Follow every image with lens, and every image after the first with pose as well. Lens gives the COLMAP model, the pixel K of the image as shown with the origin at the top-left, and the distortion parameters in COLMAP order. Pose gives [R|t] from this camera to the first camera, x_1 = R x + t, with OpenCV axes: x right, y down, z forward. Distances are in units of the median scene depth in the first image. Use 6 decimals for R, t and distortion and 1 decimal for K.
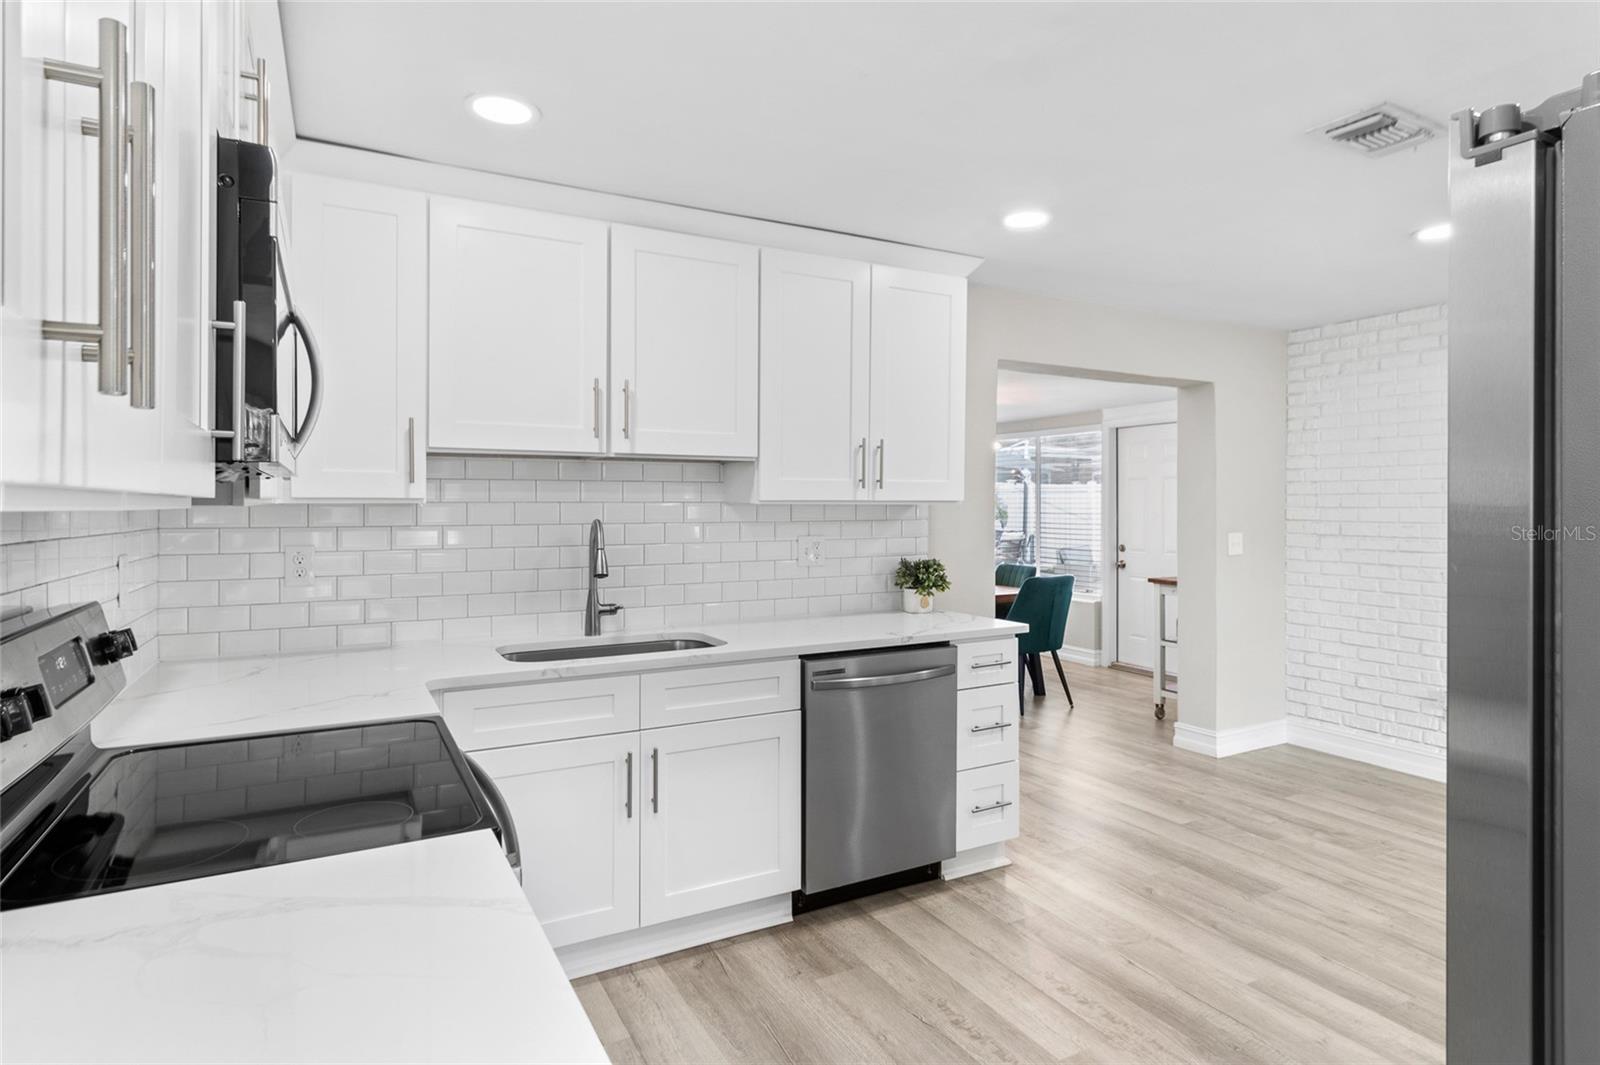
lens RADIAL K [[907.9, 0, 796.9], [0, 907.9, 498.2], [0, 0, 1]] dist [0.007415, 0.000192]
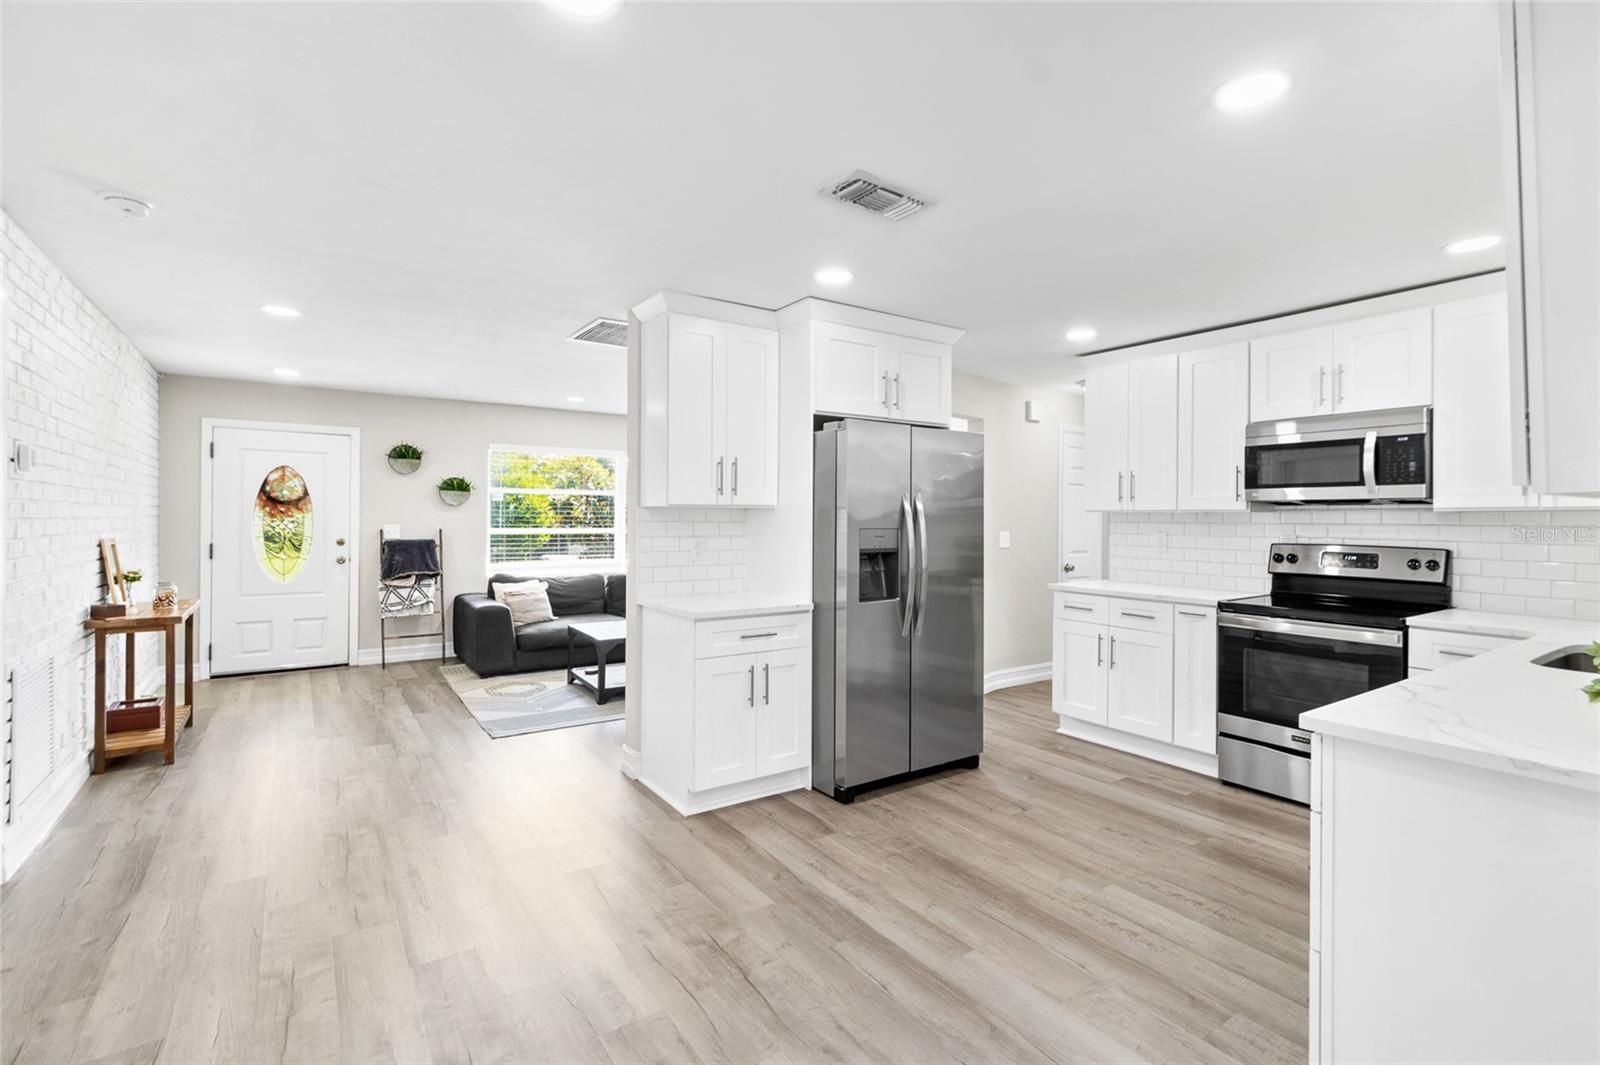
lens RADIAL K [[750.8, 0, 801.5], [0, 750.8, 521.0], [0, 0, 1]] dist [0.018814, -0.000066]
pose [[-0.994886, -0.008722, -0.100627, 0.754492], [-0.008266, 0.999954, -0.004951, 0.031807], [0.100666, -0.004094, -0.994912, 1.783758]]
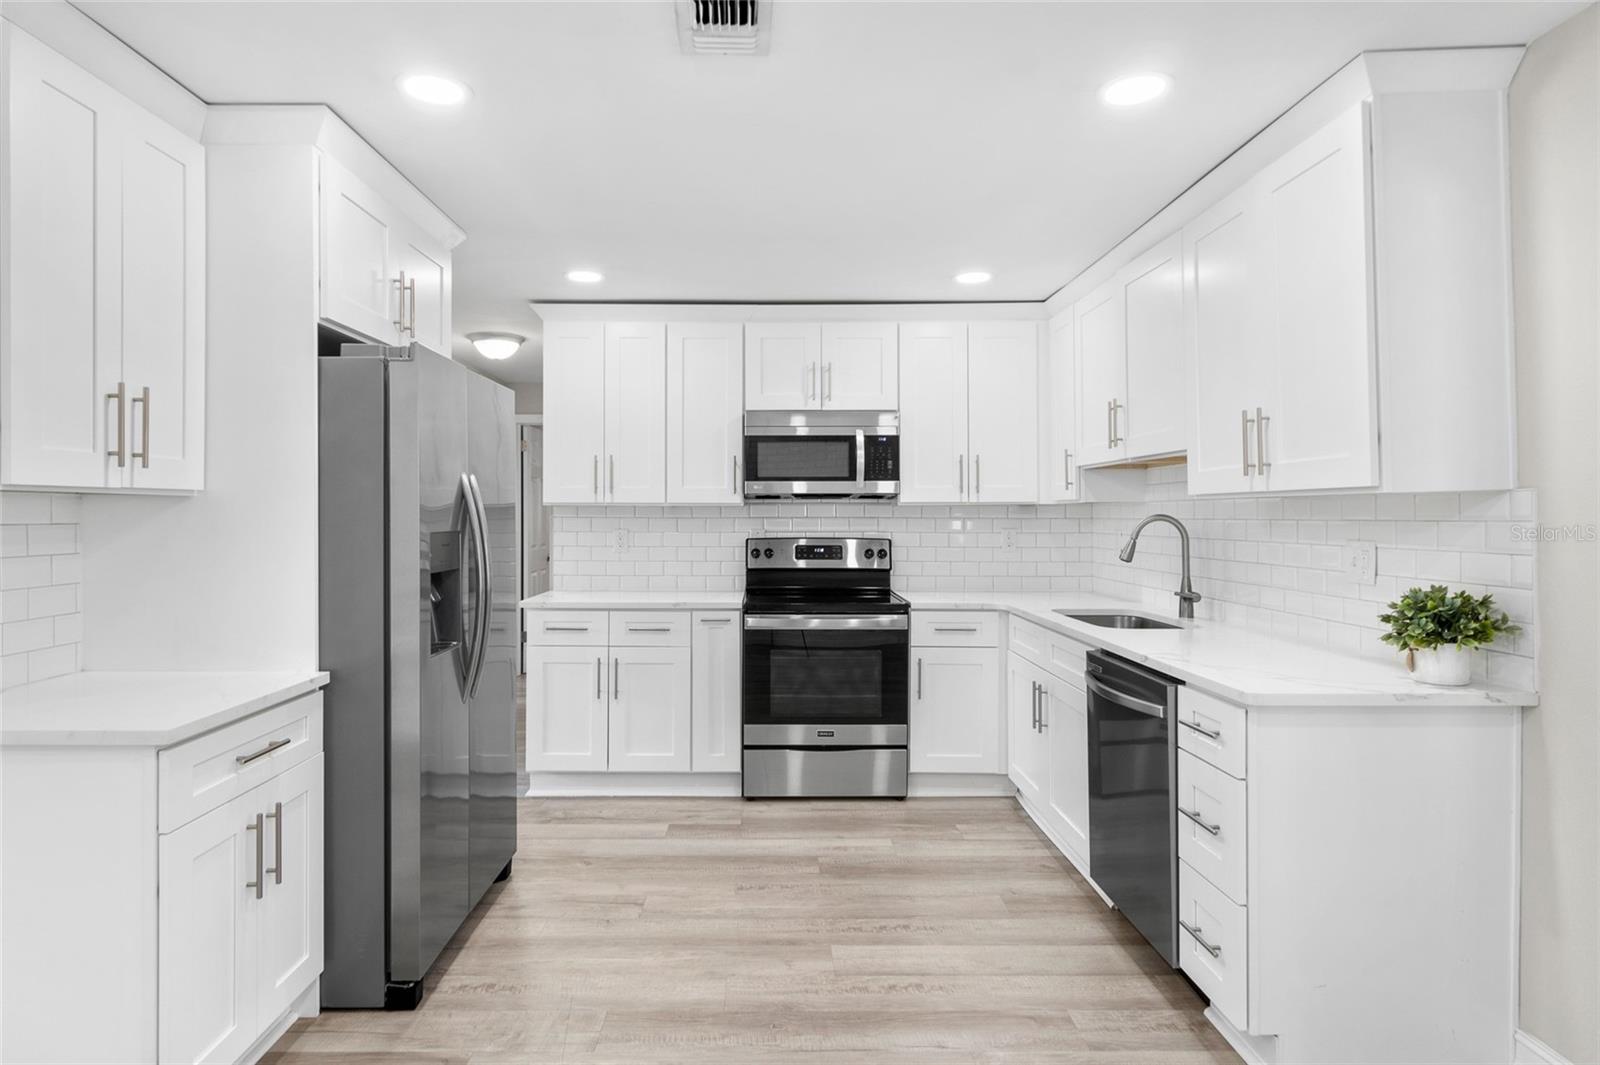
lens RADIAL K [[907.9, 0, 791.1], [0, 907.9, 524.9], [0, 0, 1]] dist [0.007415, 0.000192]
pose [[-0.476709, 0.007143, -0.879032, 1.156186], [0.005417, 0.999972, 0.005188, 0.026848], [0.879045, -0.002289, -0.476734, 1.271668]]
